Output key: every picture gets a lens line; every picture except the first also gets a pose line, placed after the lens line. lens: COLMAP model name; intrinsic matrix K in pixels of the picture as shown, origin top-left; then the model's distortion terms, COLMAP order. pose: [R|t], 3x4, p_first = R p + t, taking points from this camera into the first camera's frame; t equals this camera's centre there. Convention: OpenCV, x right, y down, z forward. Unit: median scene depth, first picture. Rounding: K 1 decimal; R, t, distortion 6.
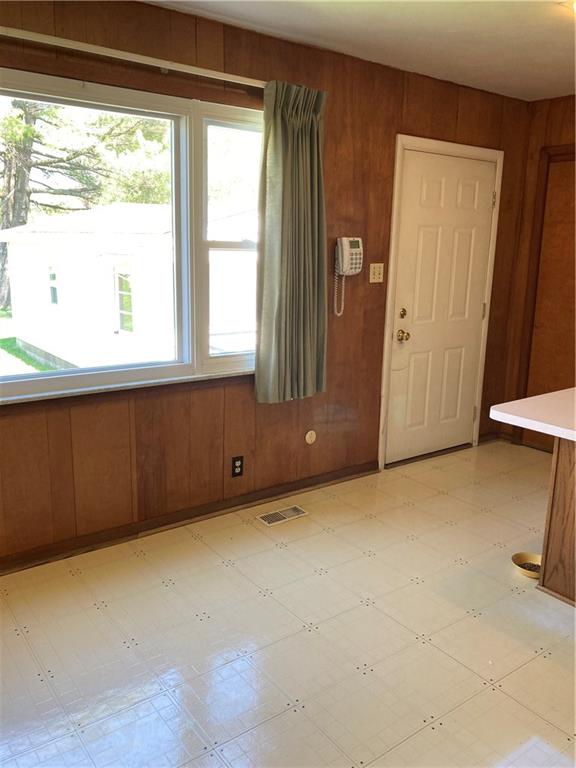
lens RADIAL K [[638.6, 0, 280.4], [0, 638.6, 381.7], [0, 0, 1]] dist [0.029460, -0.033488]
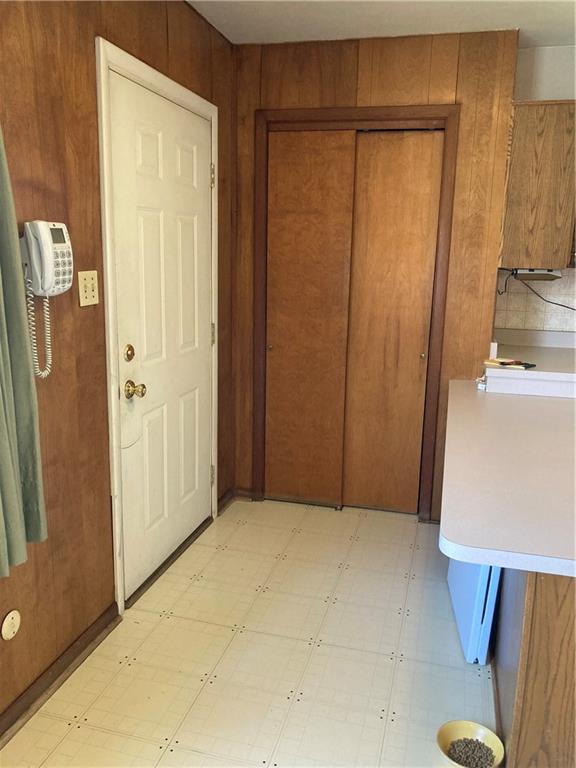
lens RADIAL K [[638.6, 0, 301.7], [0, 638.6, 382.7], [0, 0, 1]] dist [0.029460, -0.033488]
pose [[0.773532, -0.127813, 0.620735, -0.062549], [0.123071, 0.991102, 0.050709, -0.094368], [-0.621693, 0.037169, 0.782379, 0.454636]]
